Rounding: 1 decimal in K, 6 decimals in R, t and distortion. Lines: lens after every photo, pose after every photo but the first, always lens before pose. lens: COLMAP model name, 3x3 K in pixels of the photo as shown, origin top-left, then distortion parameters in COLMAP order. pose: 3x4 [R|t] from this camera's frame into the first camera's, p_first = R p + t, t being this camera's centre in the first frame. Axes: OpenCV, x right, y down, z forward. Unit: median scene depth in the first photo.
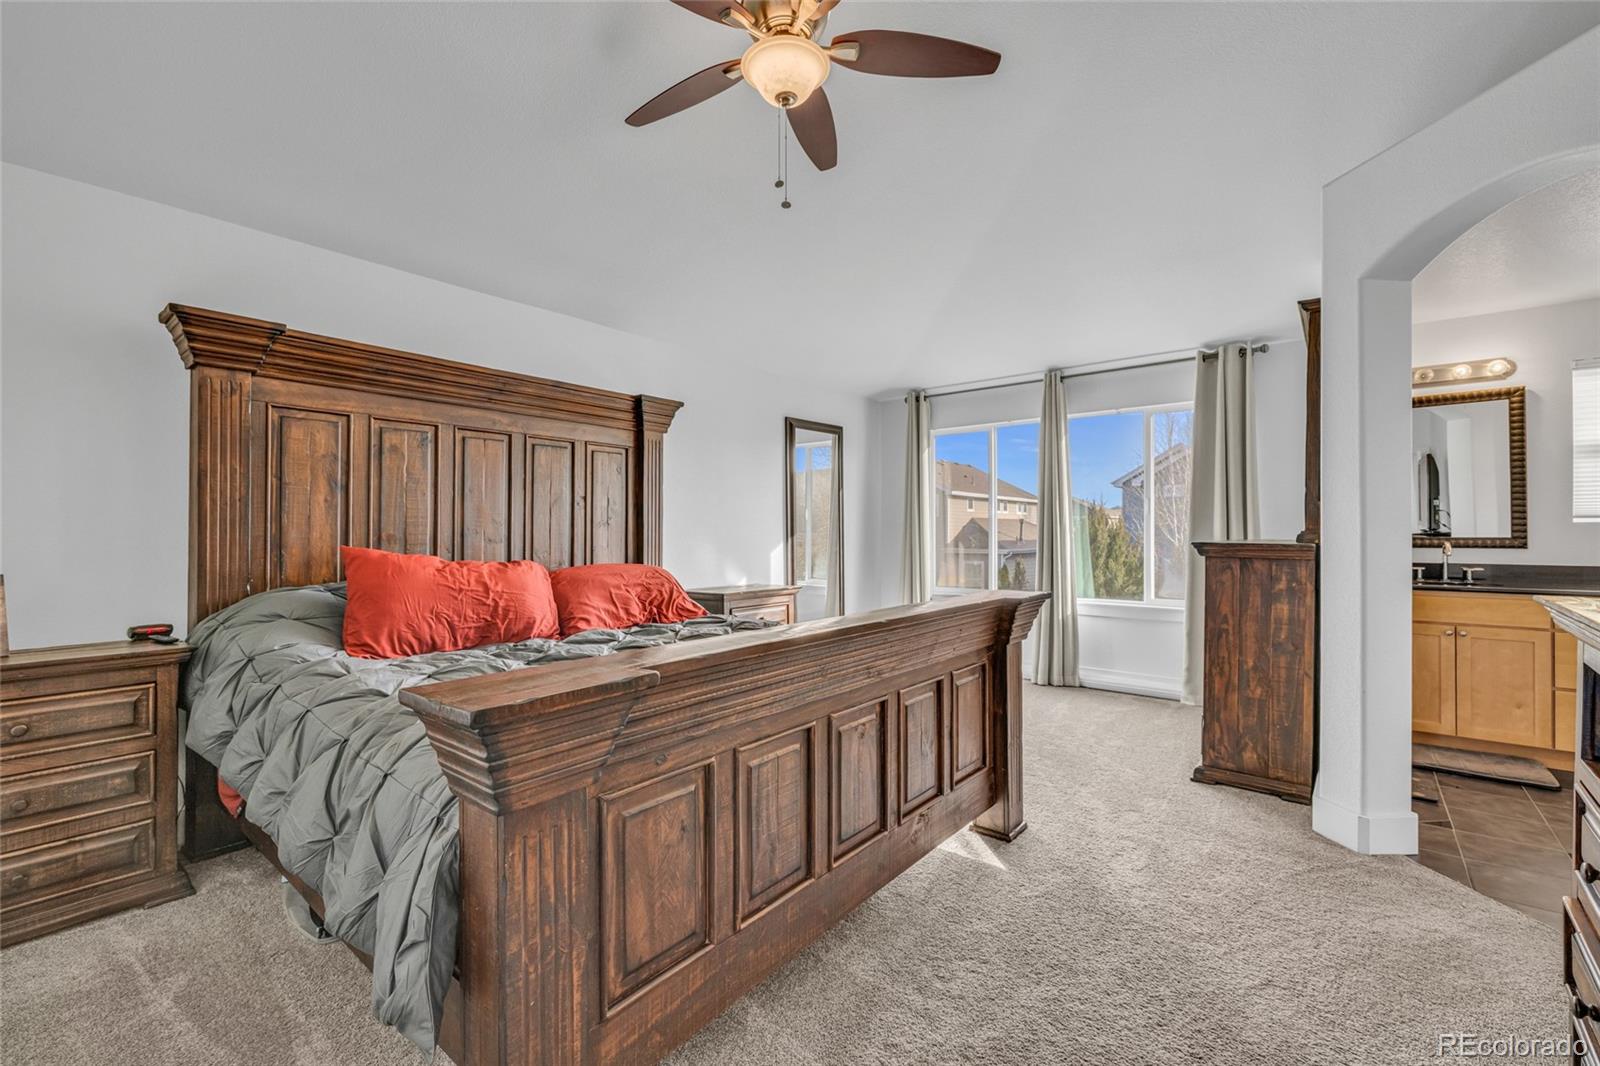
lens RADIAL K [[669.9, 0, 804.2], [0, 669.9, 531.6], [0, 0, 1]] dist [0.010677, -0.001039]
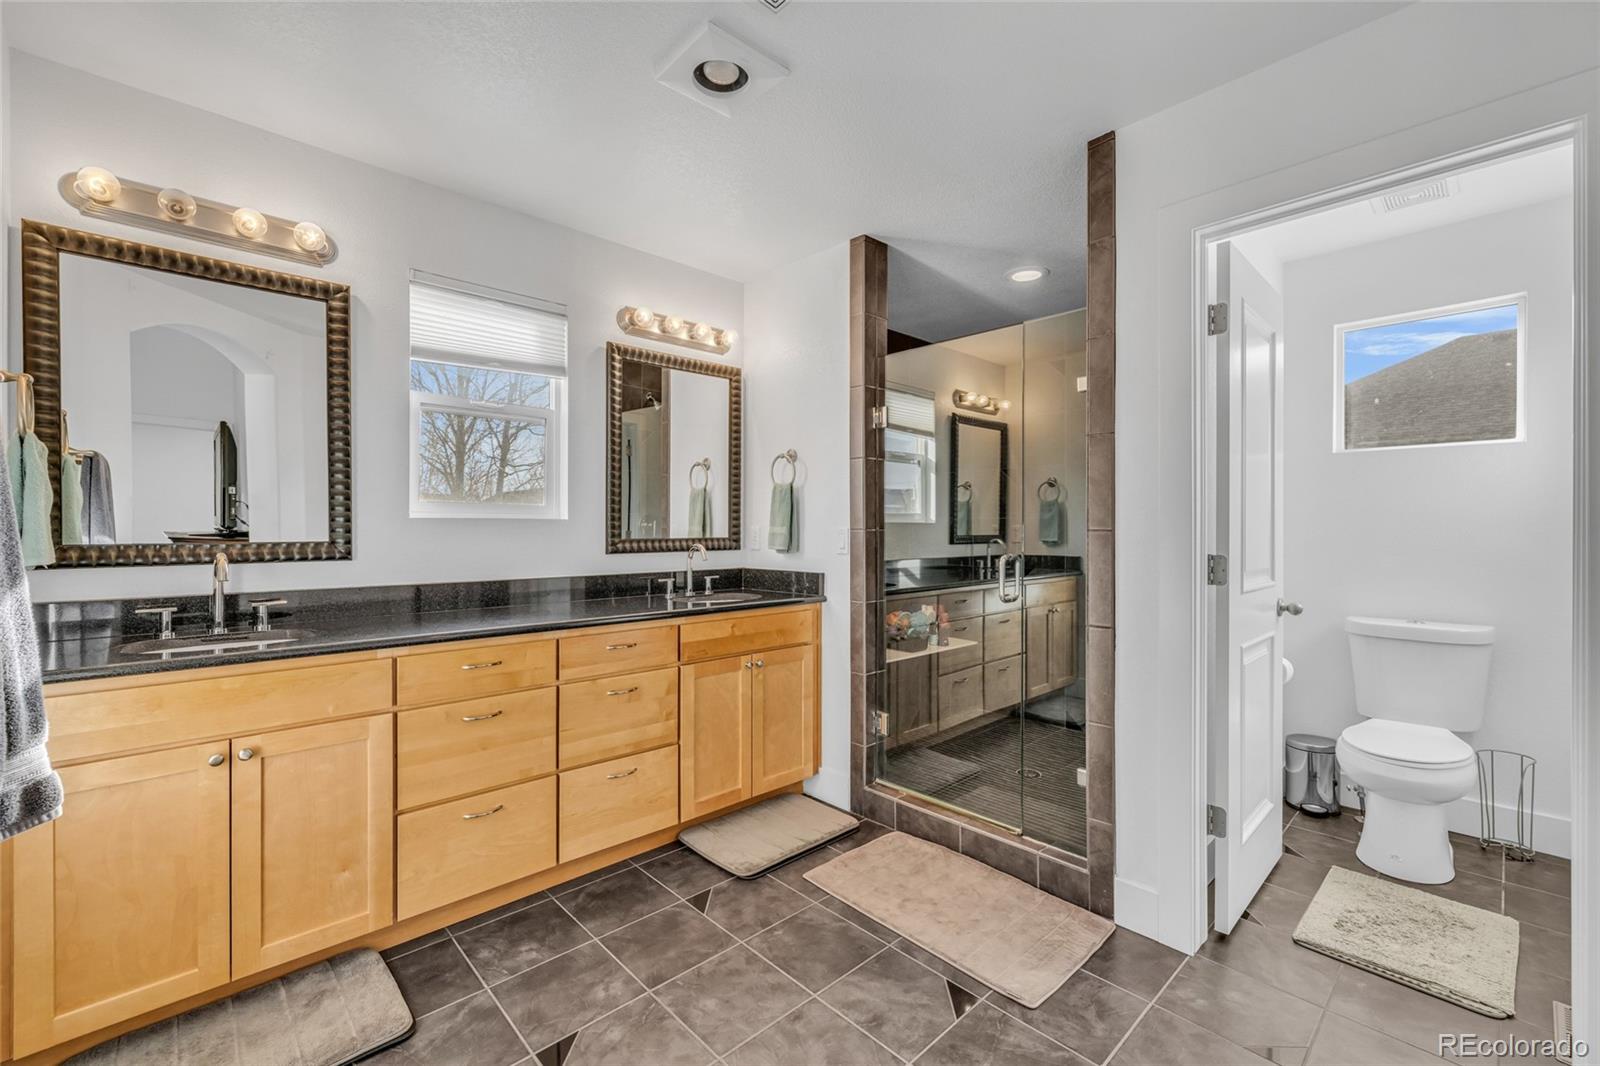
lens RADIAL K [[669.9, 0, 803.4], [0, 669.9, 534.1], [0, 0, 1]] dist [0.010677, -0.001039]
pose [[0.132878, 0.000359, 0.991132, 0.521053], [-0.006315, 0.999980, 0.000484, -0.000003], [-0.991112, -0.006323, 0.132877, 0.515362]]
